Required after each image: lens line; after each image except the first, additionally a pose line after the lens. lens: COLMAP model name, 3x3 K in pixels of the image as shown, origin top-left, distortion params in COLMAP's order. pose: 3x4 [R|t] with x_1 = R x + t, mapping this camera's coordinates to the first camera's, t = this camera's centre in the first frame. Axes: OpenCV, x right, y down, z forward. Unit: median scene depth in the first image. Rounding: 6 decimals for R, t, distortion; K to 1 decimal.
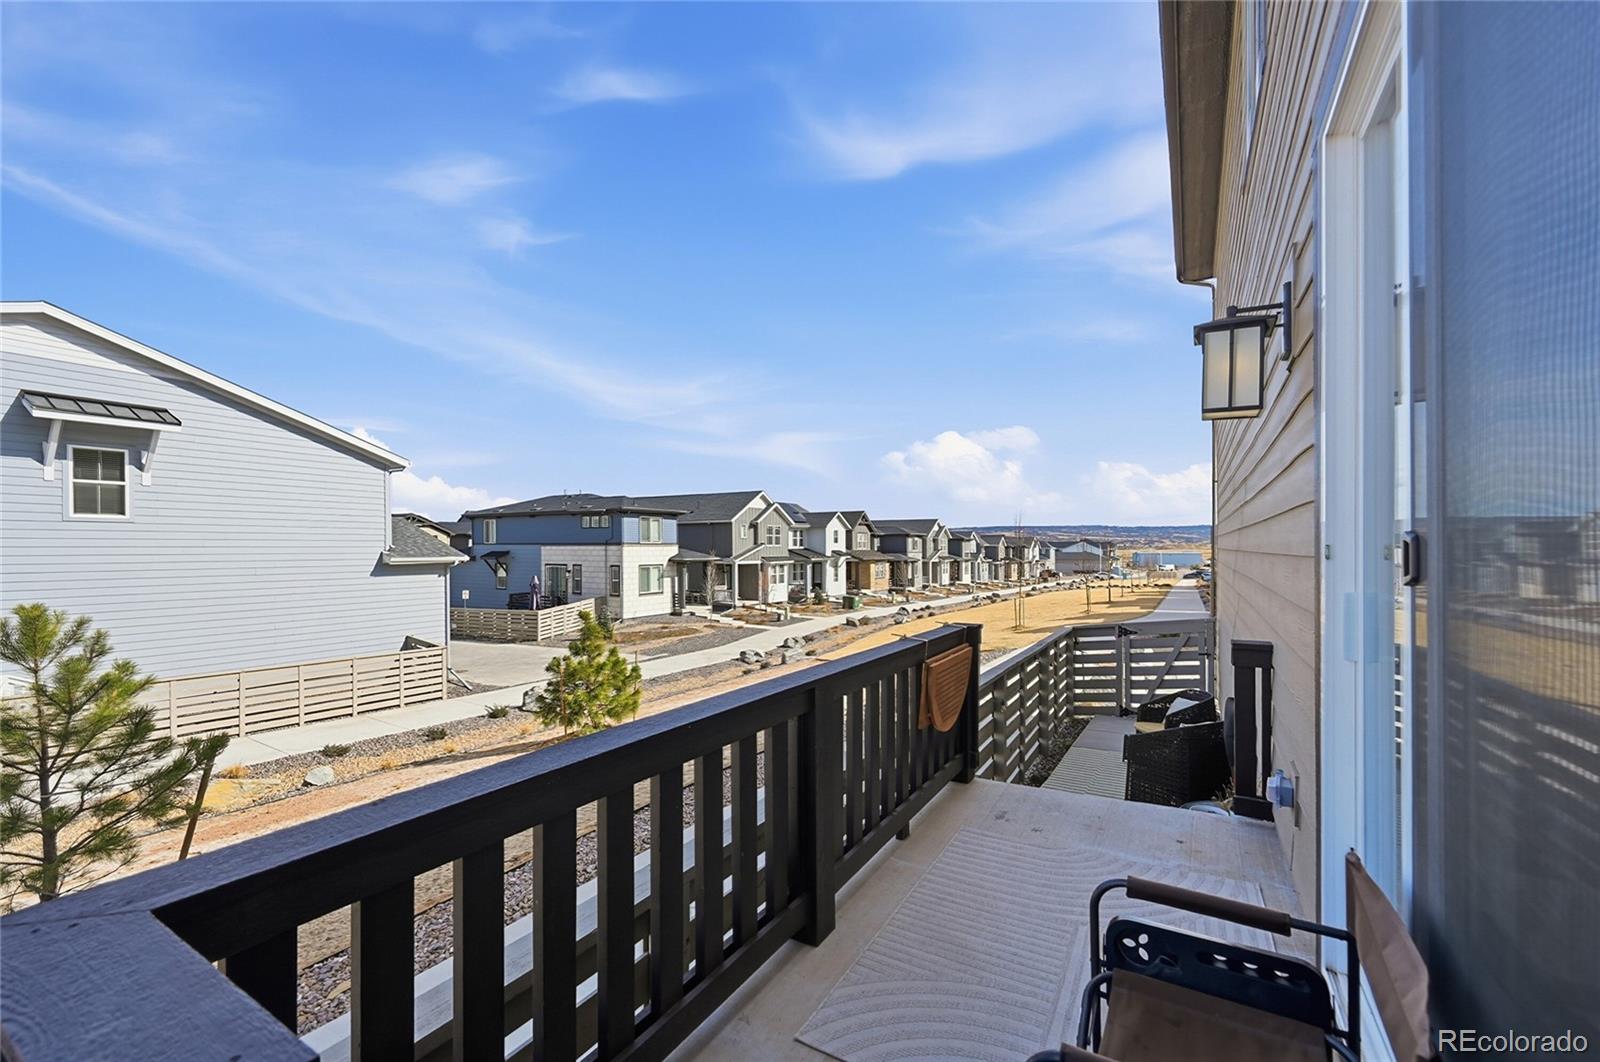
lens RADIAL K [[650.2, 0, 790.5], [0, 650.2, 543.6], [0, 0, 1]] dist [-0.000285, 0.000060]
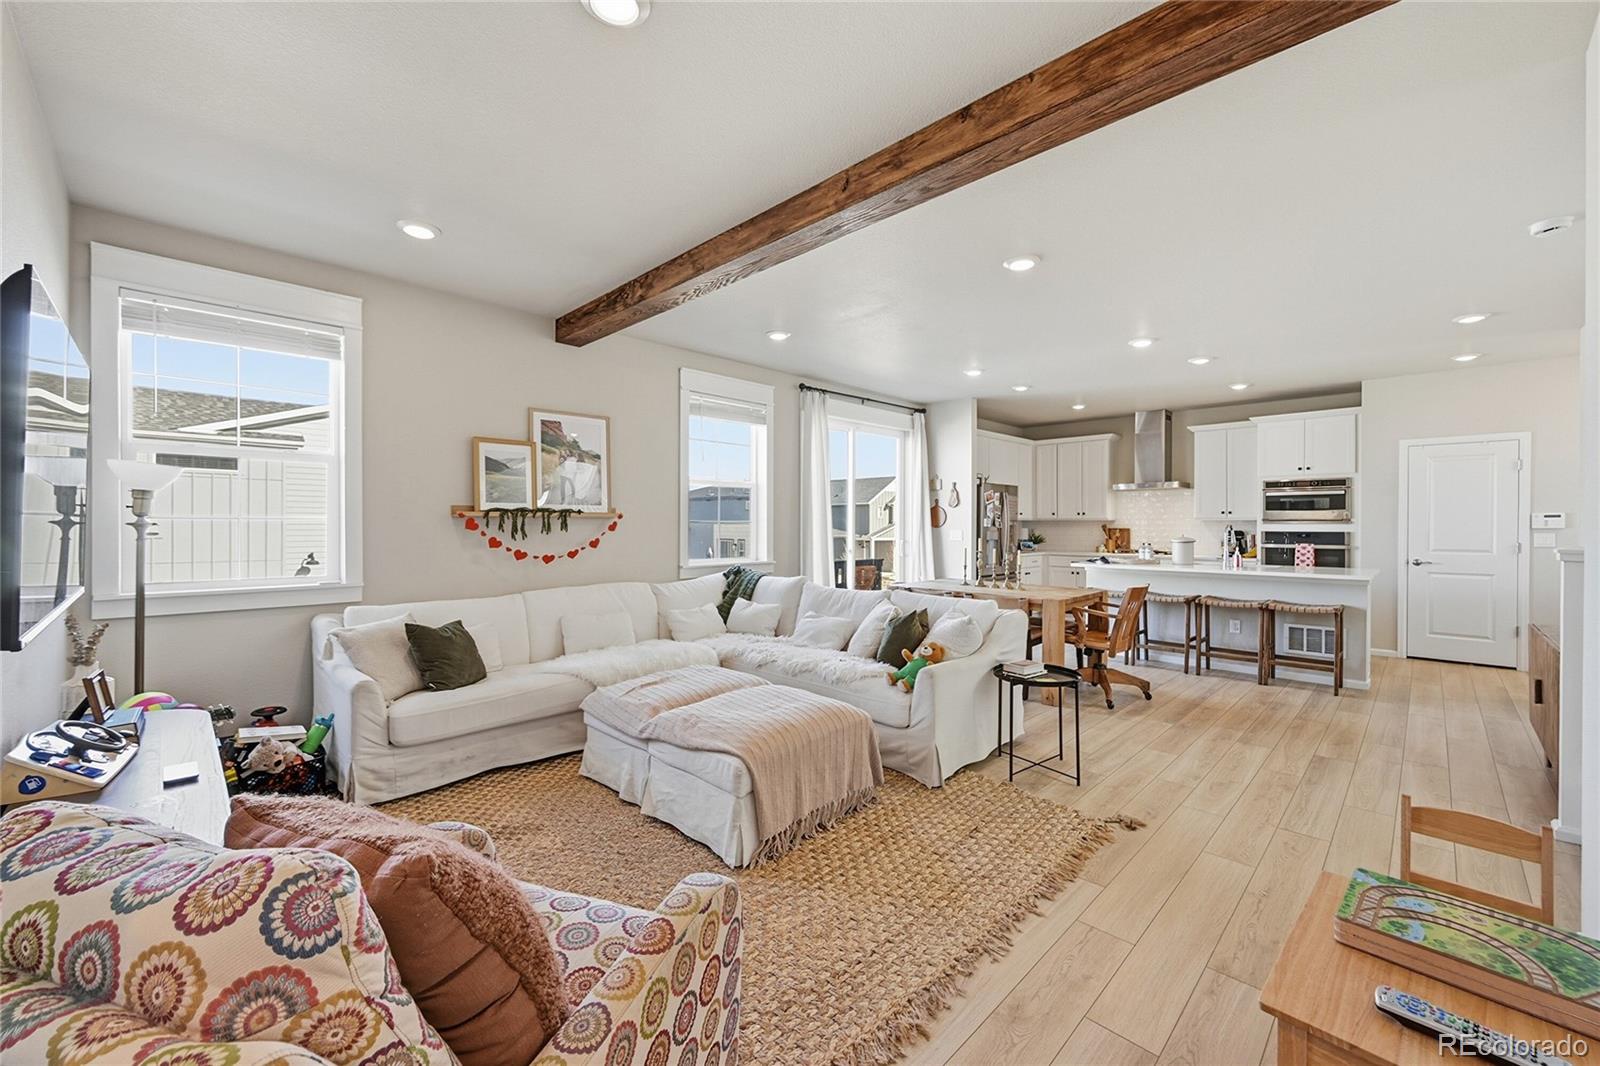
lens RADIAL K [[635.2, 0, 798.0], [0, 635.2, 528.2], [0, 0, 1]] dist [-0.002816, -0.000851]
pose [[0.971897, 0.006768, -0.235309, 0.161623], [-0.004318, 0.999931, 0.010924, -0.007276], [0.235367, -0.009600, 0.971859, -0.400776]]
